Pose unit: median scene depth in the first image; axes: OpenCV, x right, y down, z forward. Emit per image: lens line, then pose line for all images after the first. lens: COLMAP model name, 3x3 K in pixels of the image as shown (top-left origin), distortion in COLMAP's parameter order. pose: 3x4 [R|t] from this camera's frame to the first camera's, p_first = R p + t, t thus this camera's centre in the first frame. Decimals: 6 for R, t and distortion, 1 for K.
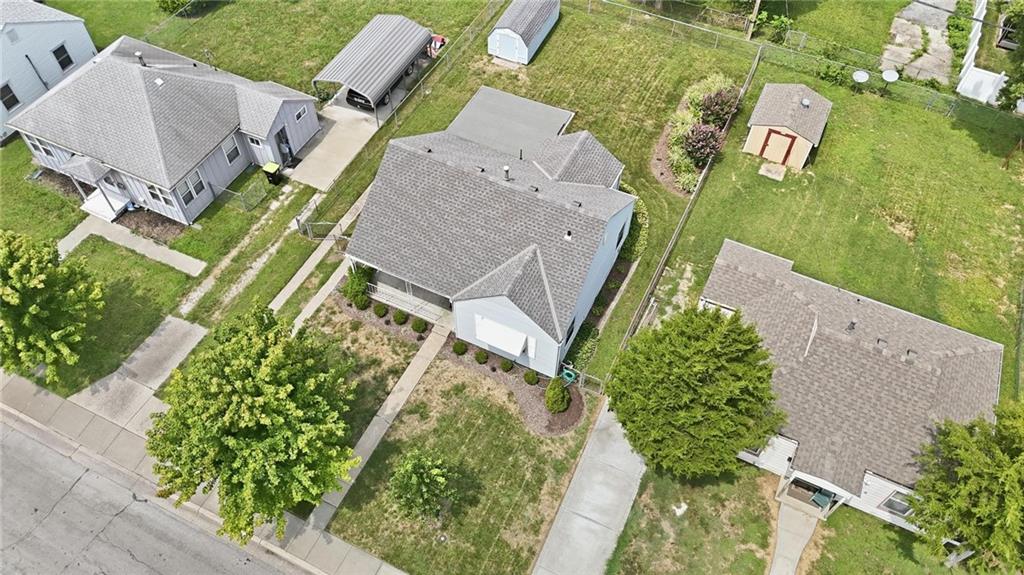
lens RADIAL K [[757.6, 0, 507.2], [0, 757.6, 288.6], [0, 0, 1]] dist [0.057085, -0.046782]
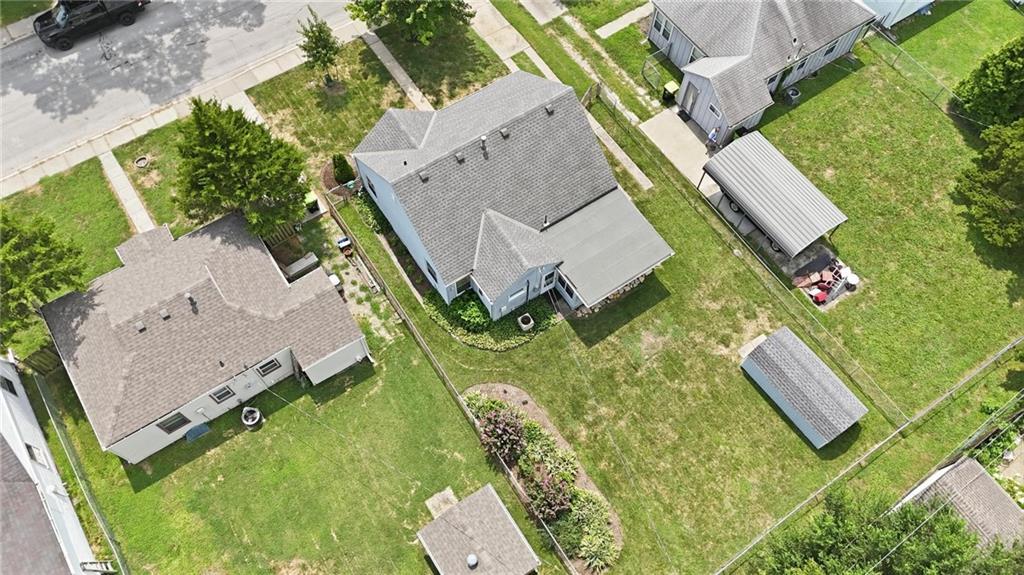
lens RADIAL K [[757.6, 0, 515.2], [0, 757.6, 289.7], [0, 0, 1]] dist [0.057085, -0.046782]
pose [[-0.502842, 0.764586, -0.403184, 0.521532], [-0.703759, -0.091314, 0.704546, -0.872639], [0.501870, 0.638020, 0.584001, 0.449674]]
